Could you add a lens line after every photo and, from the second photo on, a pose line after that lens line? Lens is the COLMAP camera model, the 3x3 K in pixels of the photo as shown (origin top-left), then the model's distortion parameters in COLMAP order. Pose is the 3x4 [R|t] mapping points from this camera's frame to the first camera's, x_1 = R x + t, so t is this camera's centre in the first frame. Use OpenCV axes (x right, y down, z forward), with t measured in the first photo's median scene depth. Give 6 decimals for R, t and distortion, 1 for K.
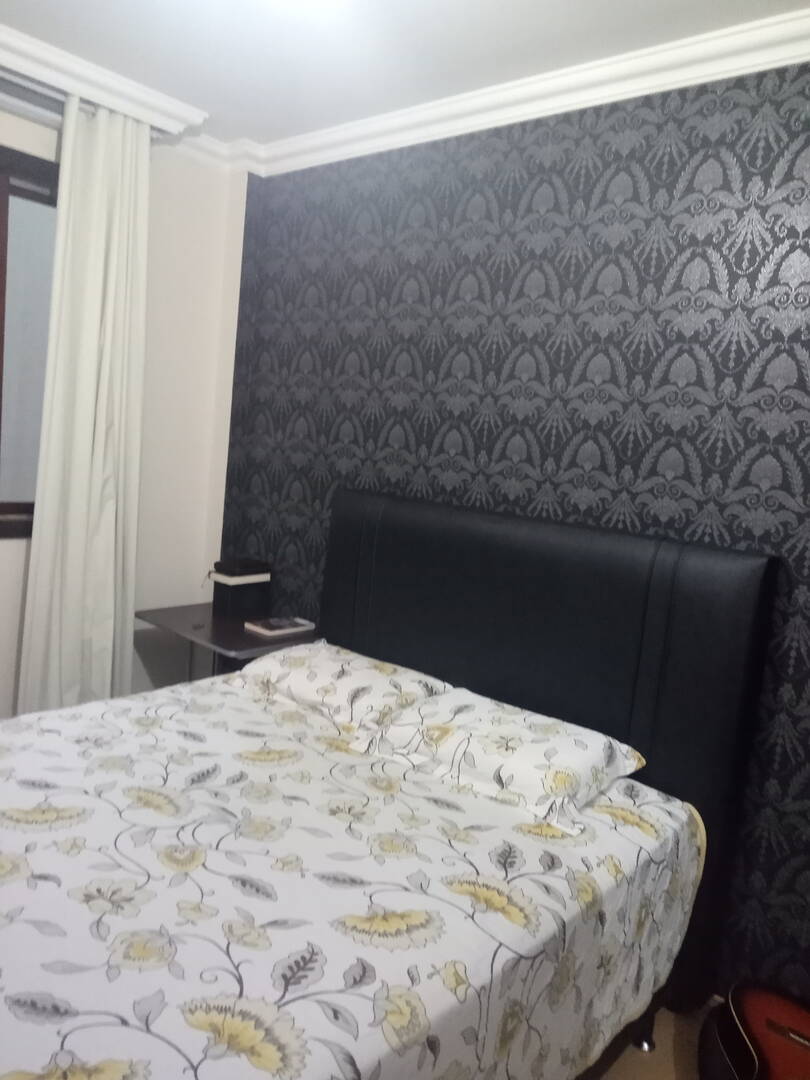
lens RADIAL K [[812.1, 0, 395.5], [0, 812.1, 534.9], [0, 0, 1]] dist [-0.020644, -0.008593]
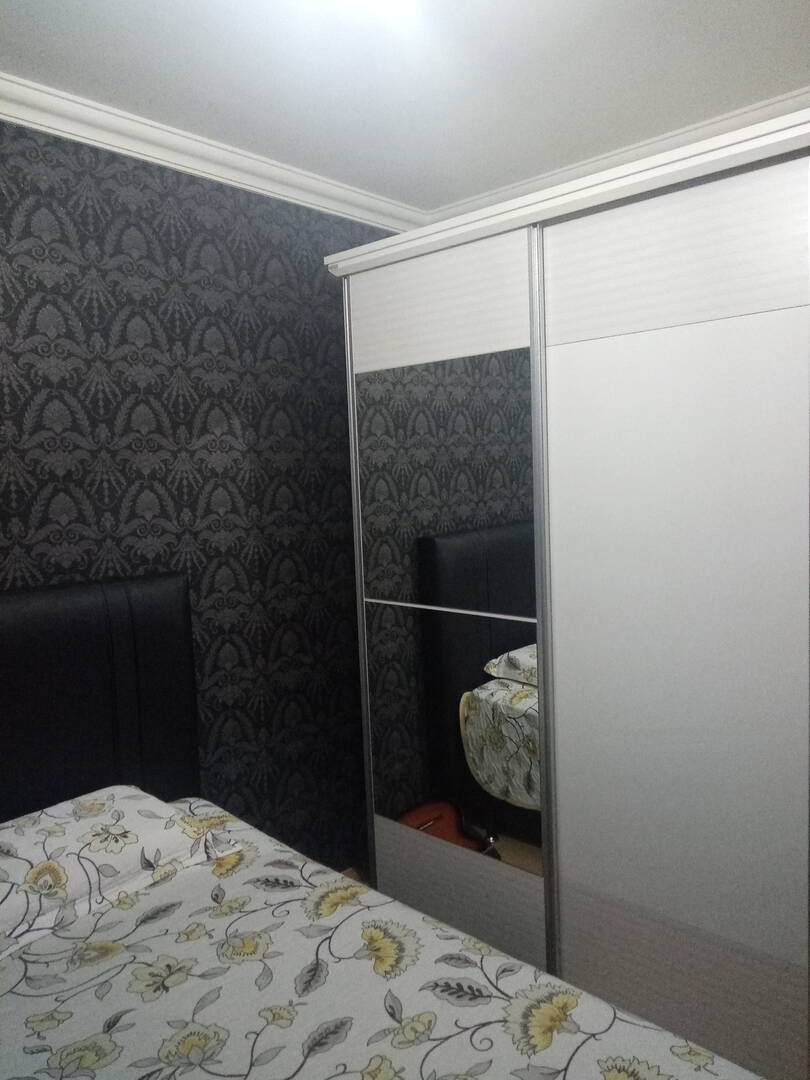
lens RADIAL K [[812.1, 0, 395.5], [0, 812.1, 543.6], [0, 0, 1]] dist [-0.020644, -0.008593]
pose [[0.024344, -0.156579, 0.987365, -0.745616], [0.168514, 0.974168, 0.150331, -0.148466], [-0.985399, 0.162725, 0.050101, 0.647271]]
